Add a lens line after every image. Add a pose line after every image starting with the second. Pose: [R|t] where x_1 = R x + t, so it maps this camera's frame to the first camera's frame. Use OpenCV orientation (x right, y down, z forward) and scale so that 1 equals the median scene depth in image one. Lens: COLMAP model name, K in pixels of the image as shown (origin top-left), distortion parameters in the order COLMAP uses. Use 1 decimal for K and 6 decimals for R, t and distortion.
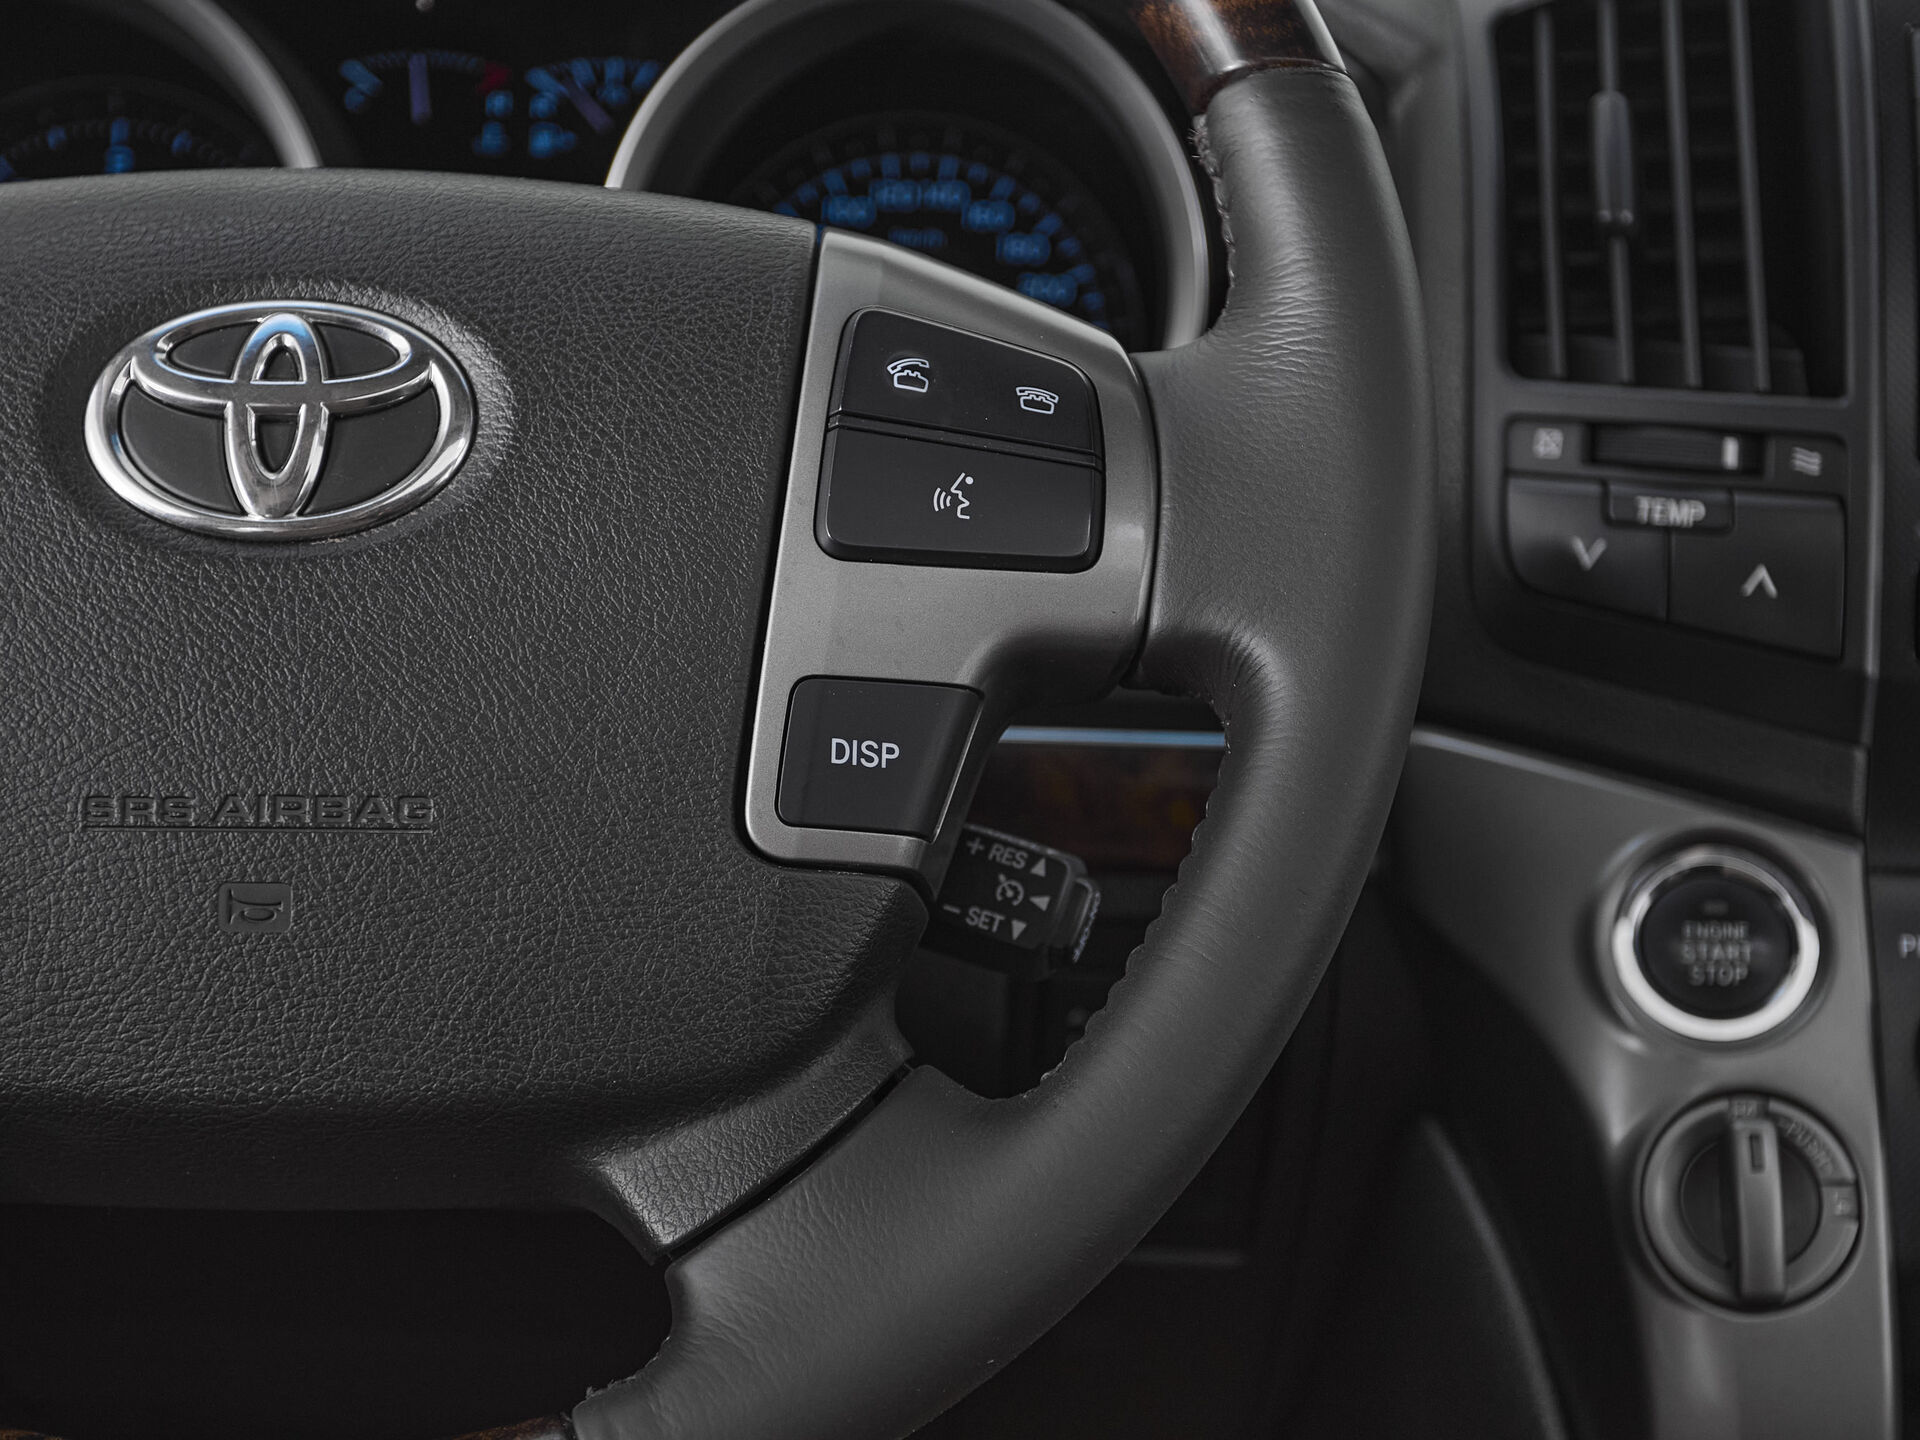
lens RADIAL K [[3275.6, 0, 904.3], [0, 3275.6, 786.4], [0, 0, 1]] dist [0.017163, 0.066004]
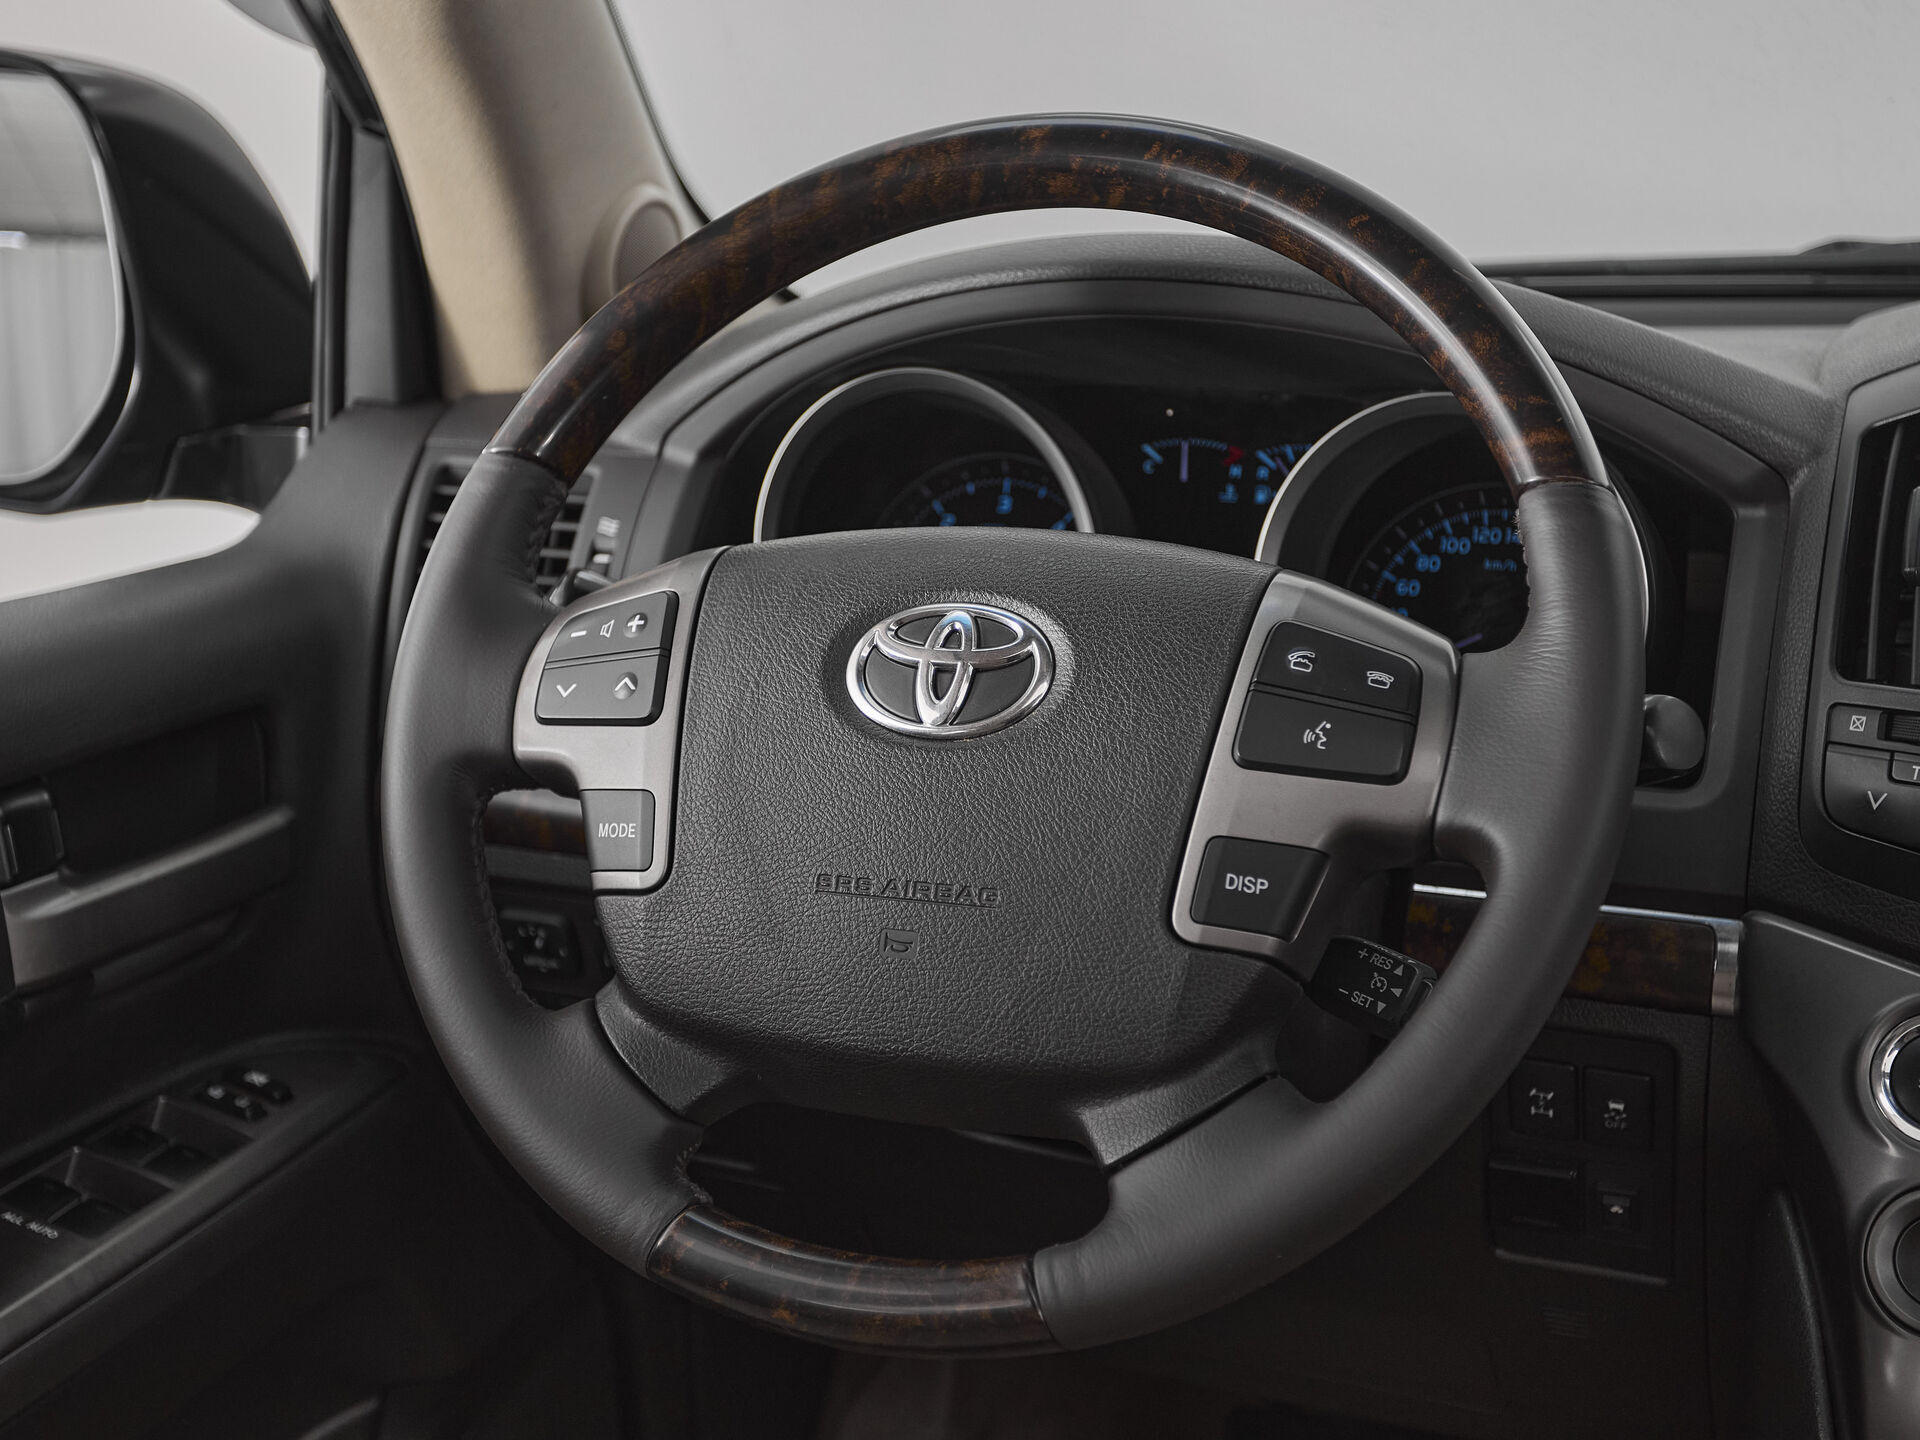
lens RADIAL K [[2641.5, 0, 903.6], [0, 2641.5, 680.9], [0, 0, 1]] dist [0.024349, 0.034308]
pose [[0.921649, 0.047563, -0.385100, 0.336108], [-0.085978, 0.992821, -0.083148, 0.013935], [0.378380, 0.109743, 0.919122, -0.315400]]
